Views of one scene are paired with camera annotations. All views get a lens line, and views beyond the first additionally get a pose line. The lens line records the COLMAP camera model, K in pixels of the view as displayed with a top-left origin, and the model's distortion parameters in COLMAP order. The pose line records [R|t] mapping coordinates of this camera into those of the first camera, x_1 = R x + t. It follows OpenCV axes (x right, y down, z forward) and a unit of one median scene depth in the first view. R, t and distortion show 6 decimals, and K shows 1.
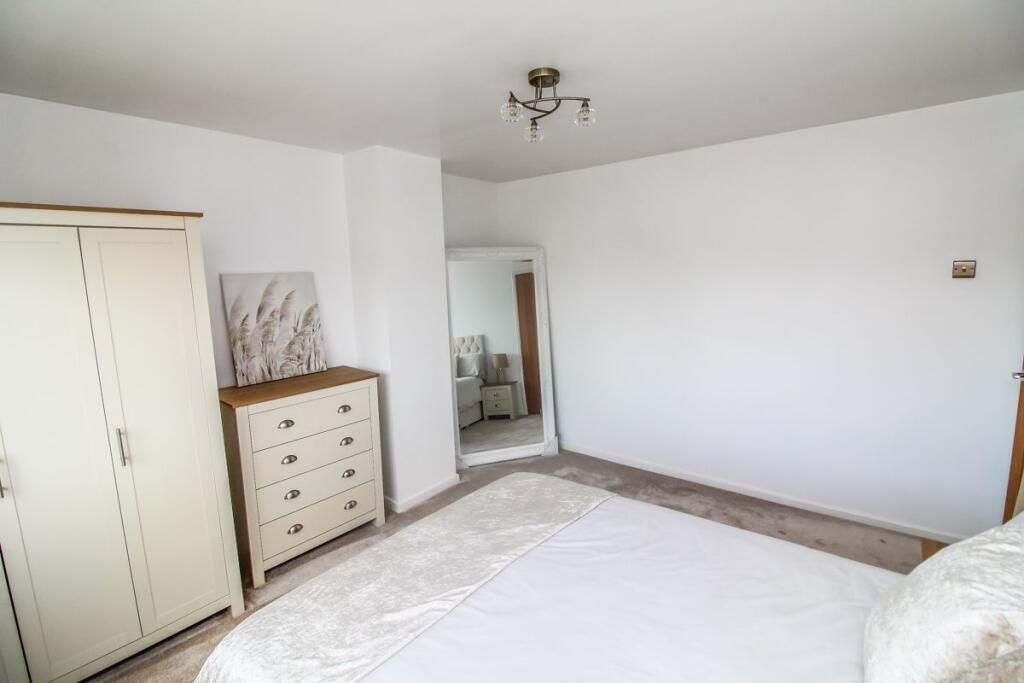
lens RADIAL K [[470.2, 0, 515.0], [0, 470.2, 330.8], [0, 0, 1]] dist [-0.017347, -0.005260]
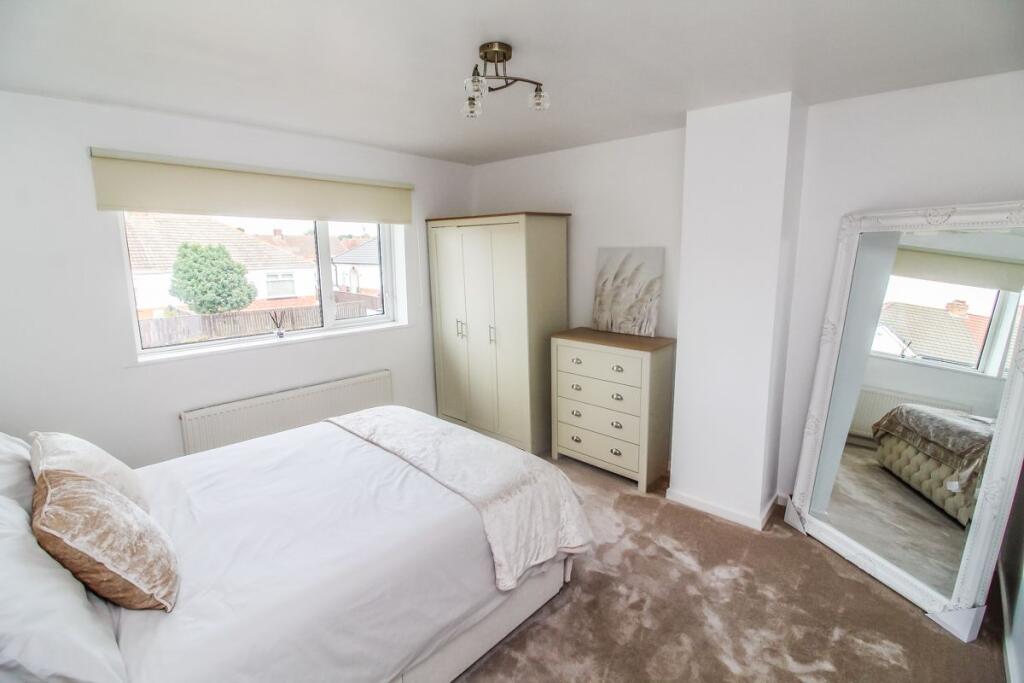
lens RADIAL K [[470.2, 0, 515.0], [0, 470.2, 330.8], [0, 0, 1]] dist [-0.017347, -0.005260]
pose [[-0.063312, 0.200427, -0.977661, 0.742697], [-0.113078, 0.971877, 0.206564, -0.130396], [0.991567, 0.123630, -0.038867, 0.773578]]
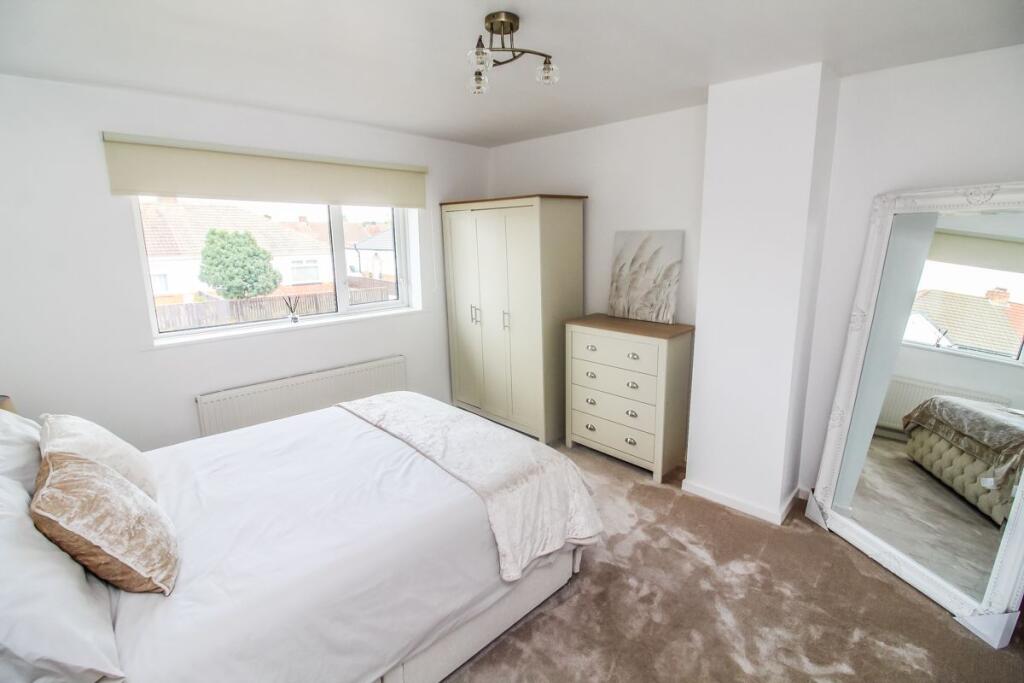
lens RADIAL K [[470.2, 0, 515.0], [0, 470.2, 330.8], [0, 0, 1]] dist [-0.017347, -0.005260]
pose [[-0.108831, 0.228228, -0.967506, 0.719366], [-0.108359, 0.964764, 0.239770, -0.126853], [0.988137, 0.130932, -0.080266, 0.792765]]
